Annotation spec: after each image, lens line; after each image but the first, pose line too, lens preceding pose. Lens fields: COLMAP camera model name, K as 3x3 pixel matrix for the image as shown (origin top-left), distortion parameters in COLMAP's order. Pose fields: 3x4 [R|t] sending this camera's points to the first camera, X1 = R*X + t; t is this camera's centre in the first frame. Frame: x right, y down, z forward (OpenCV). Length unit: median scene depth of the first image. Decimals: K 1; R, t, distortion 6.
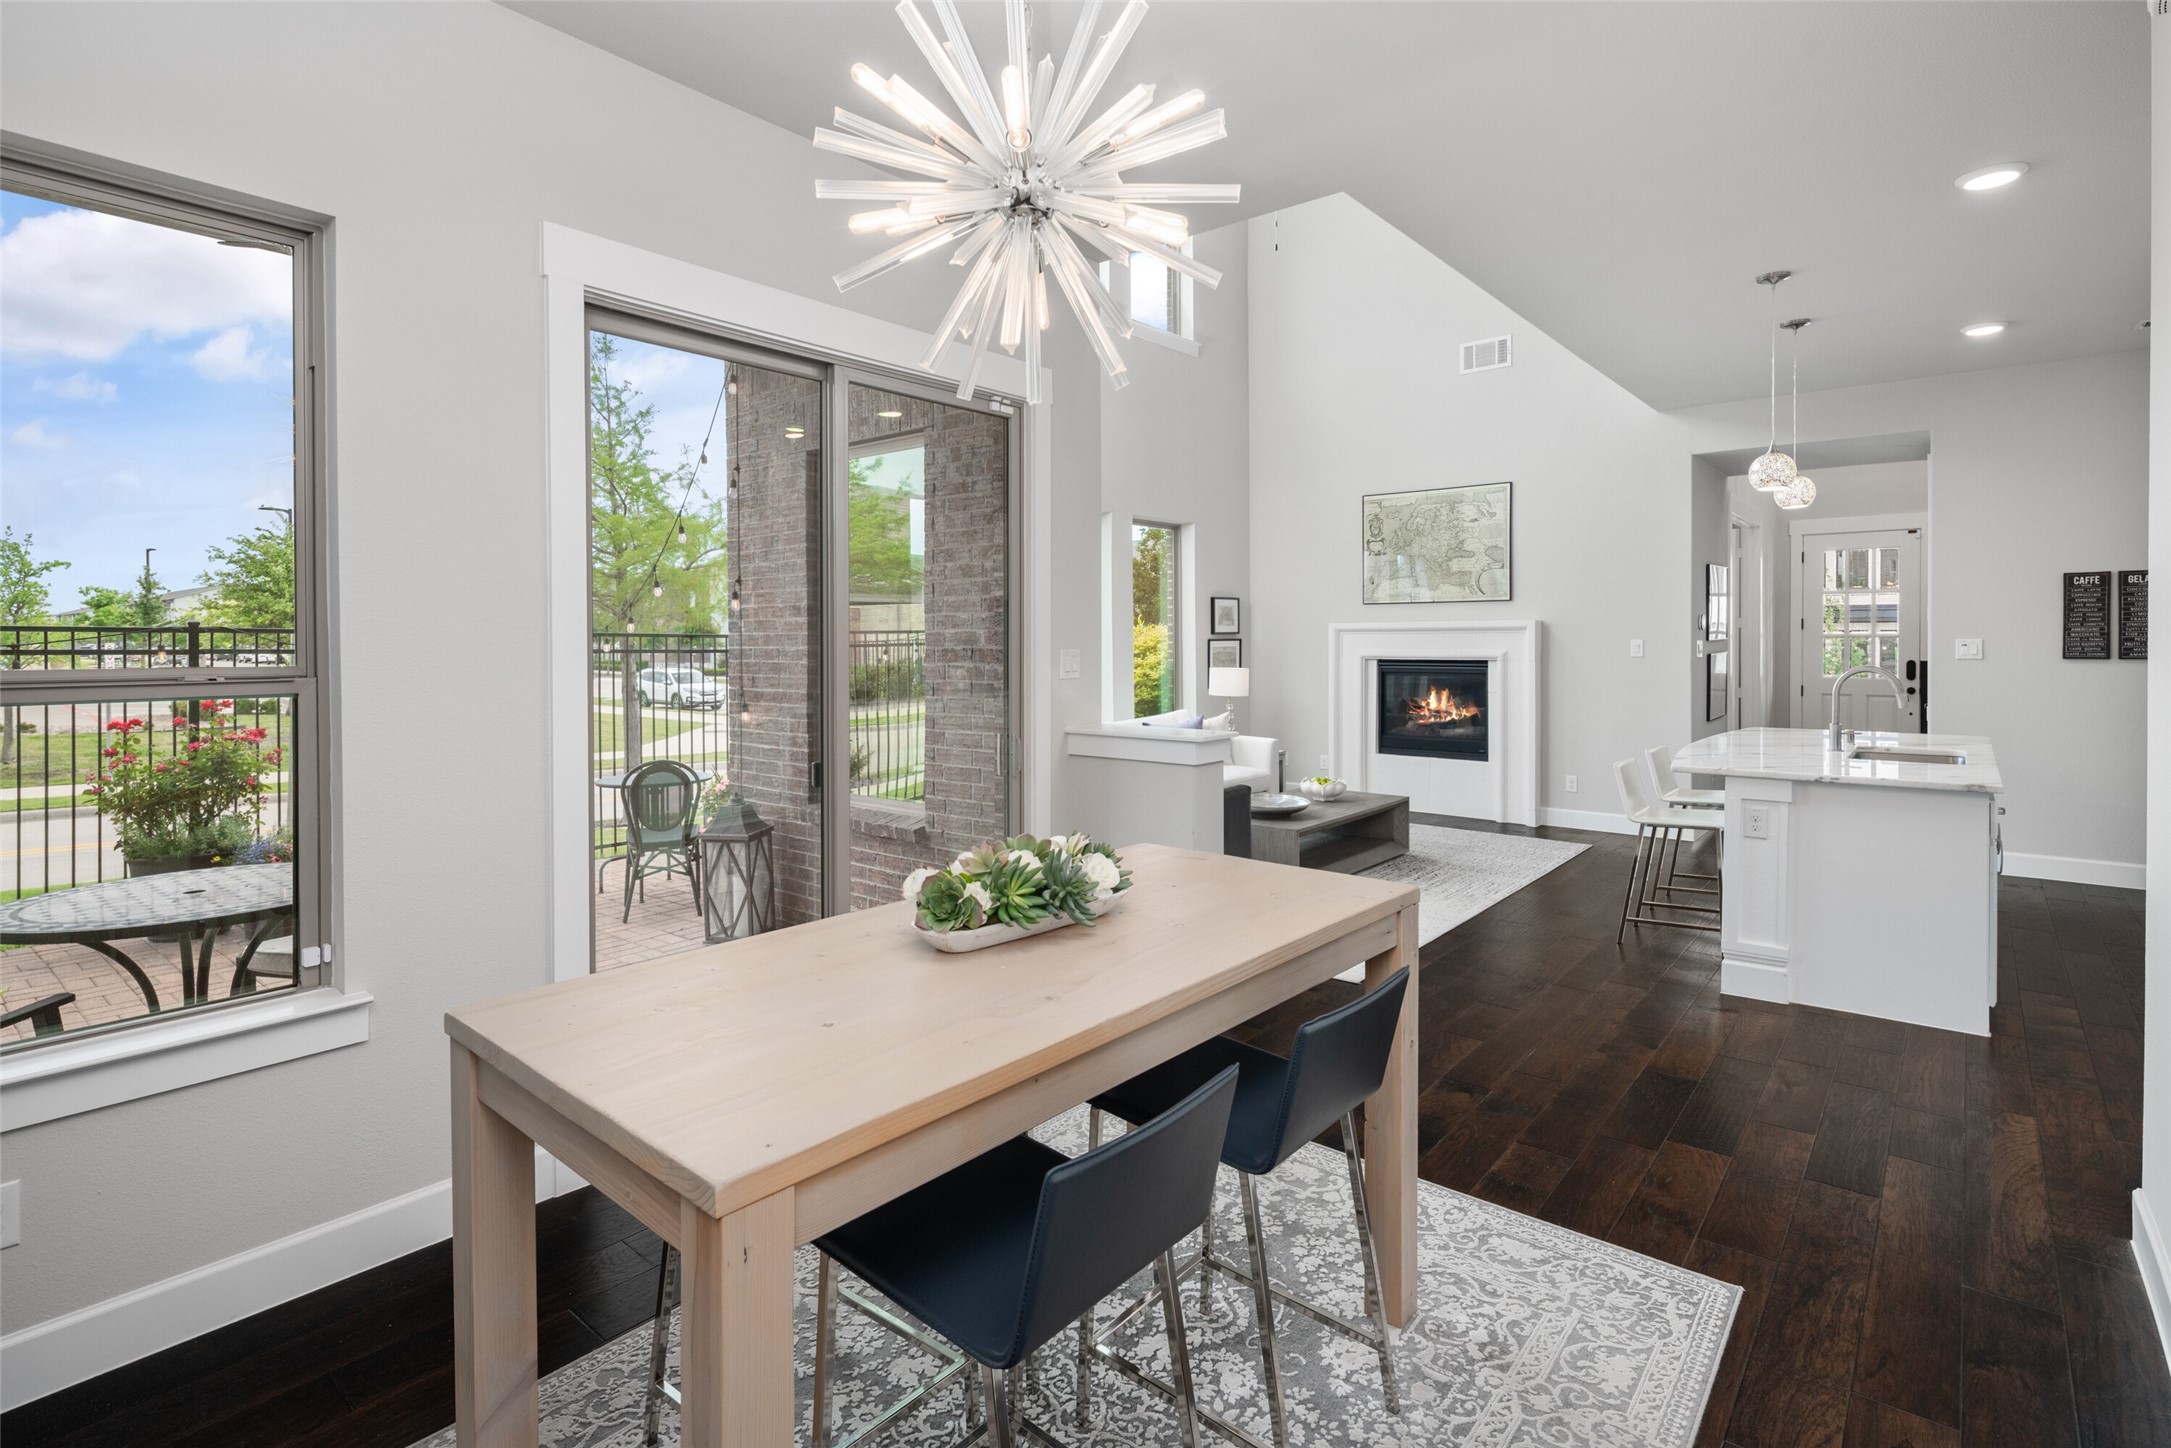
lens RADIAL K [[1054.2, 0, 1122.0], [0, 1054.2, 652.9], [0, 0, 1]] dist [0.002345, -0.004297]
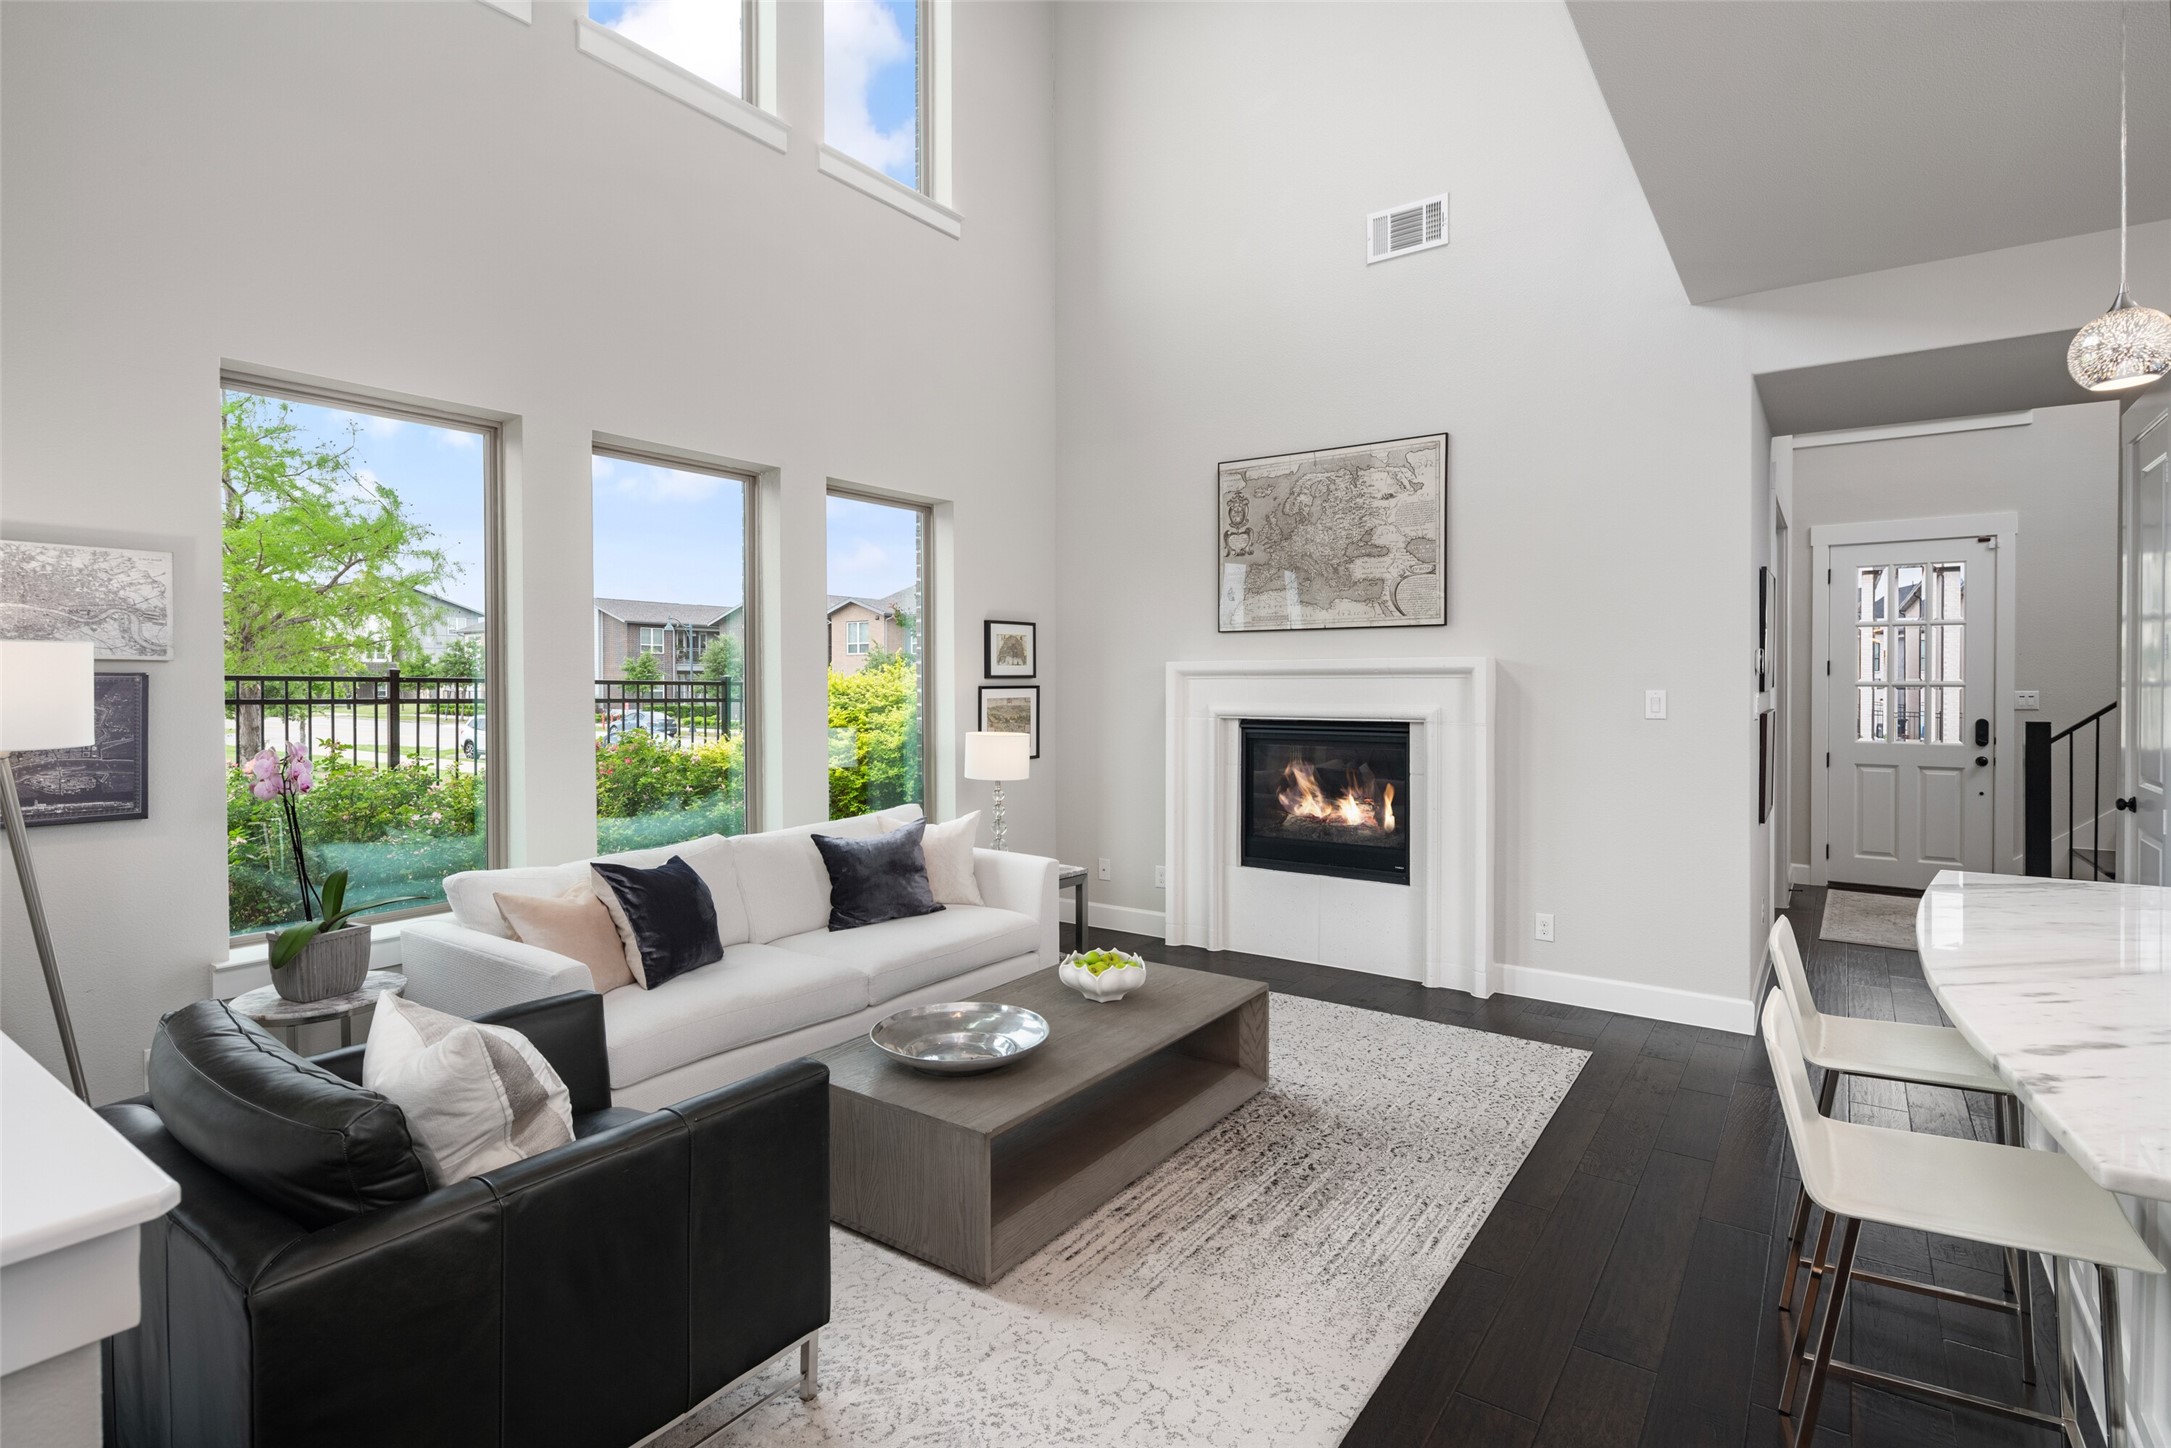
lens RADIAL K [[1054.2, 0, 1095.4], [0, 1054.2, 689.7], [0, 0, 1]] dist [0.002345, -0.004297]
pose [[0.998834, 0.001050, 0.048274, 0.128159], [-0.000950, 0.999997, -0.002101, -0.010212], [-0.048277, 0.002052, 0.998832, 0.378695]]
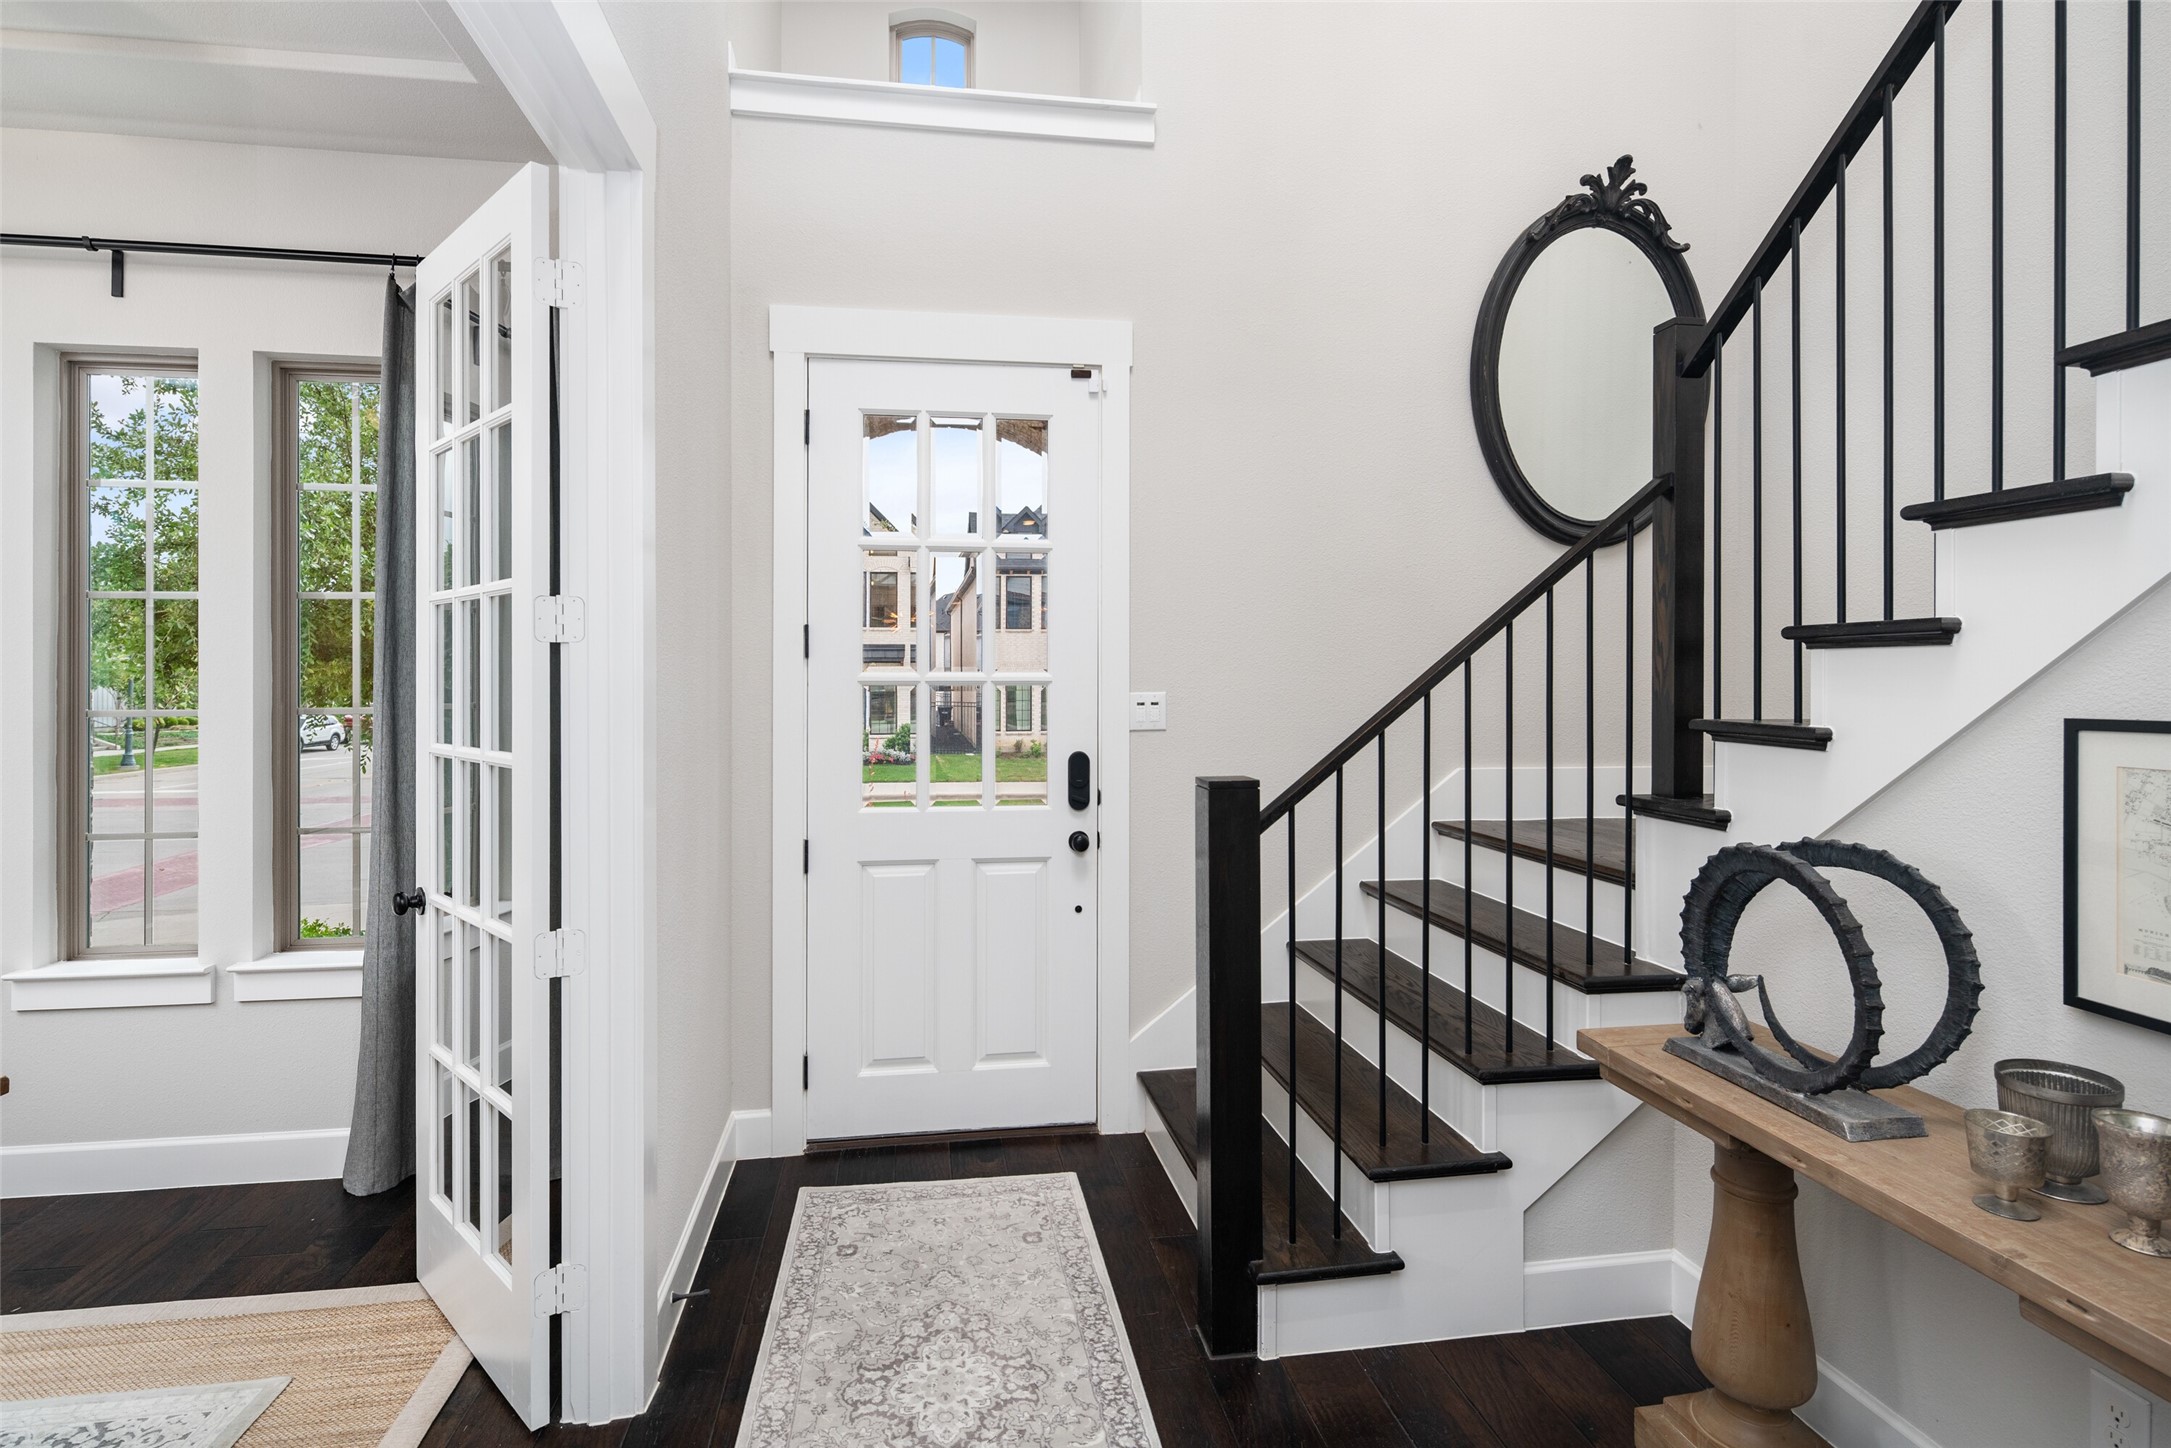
lens RADIAL K [[1054.2, 0, 1080.9], [0, 1054.2, 691.2], [0, 0, 1]] dist [0.002345, -0.004297]
pose [[0.692919, 0.001099, 0.721014, 0.612195], [0.004774, 0.999970, -0.006112, -0.009859], [-0.720999, 0.007677, 0.692893, 0.934622]]
